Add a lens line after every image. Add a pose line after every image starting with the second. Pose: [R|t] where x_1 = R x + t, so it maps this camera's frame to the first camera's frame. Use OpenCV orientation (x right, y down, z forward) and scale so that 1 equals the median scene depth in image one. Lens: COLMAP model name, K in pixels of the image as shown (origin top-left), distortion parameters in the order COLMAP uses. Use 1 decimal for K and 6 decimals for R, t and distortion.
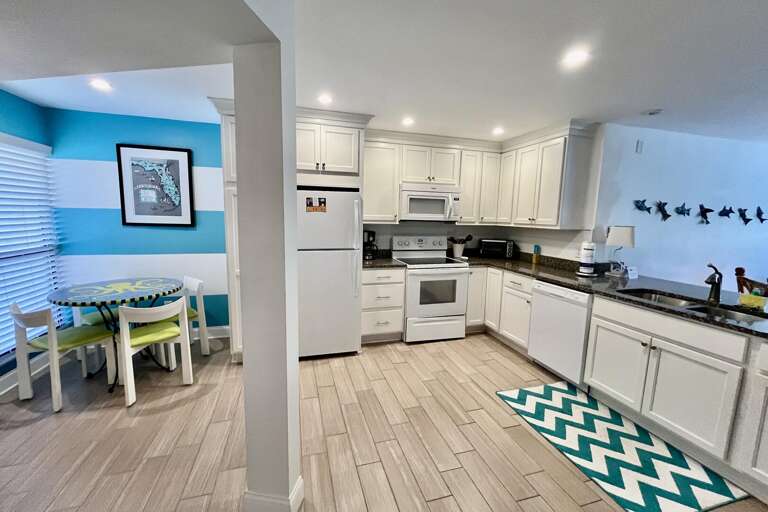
lens RADIAL K [[311.6, 0, 381.1], [0, 311.6, 254.0], [0, 0, 1]] dist [-0.000127, -0.000072]
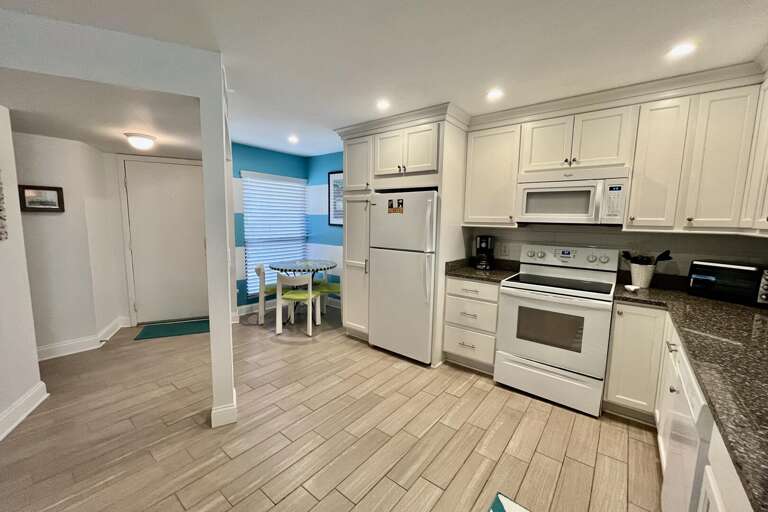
lens RADIAL K [[311.6, 0, 381.1], [0, 311.6, 254.0], [0, 0, 1]] dist [-0.000127, -0.000072]
pose [[0.574542, 0.081257, -0.814432, 0.531031], [-0.105742, 0.994090, 0.024586, -0.016803], [0.811616, 0.071994, 0.579738, 0.312775]]
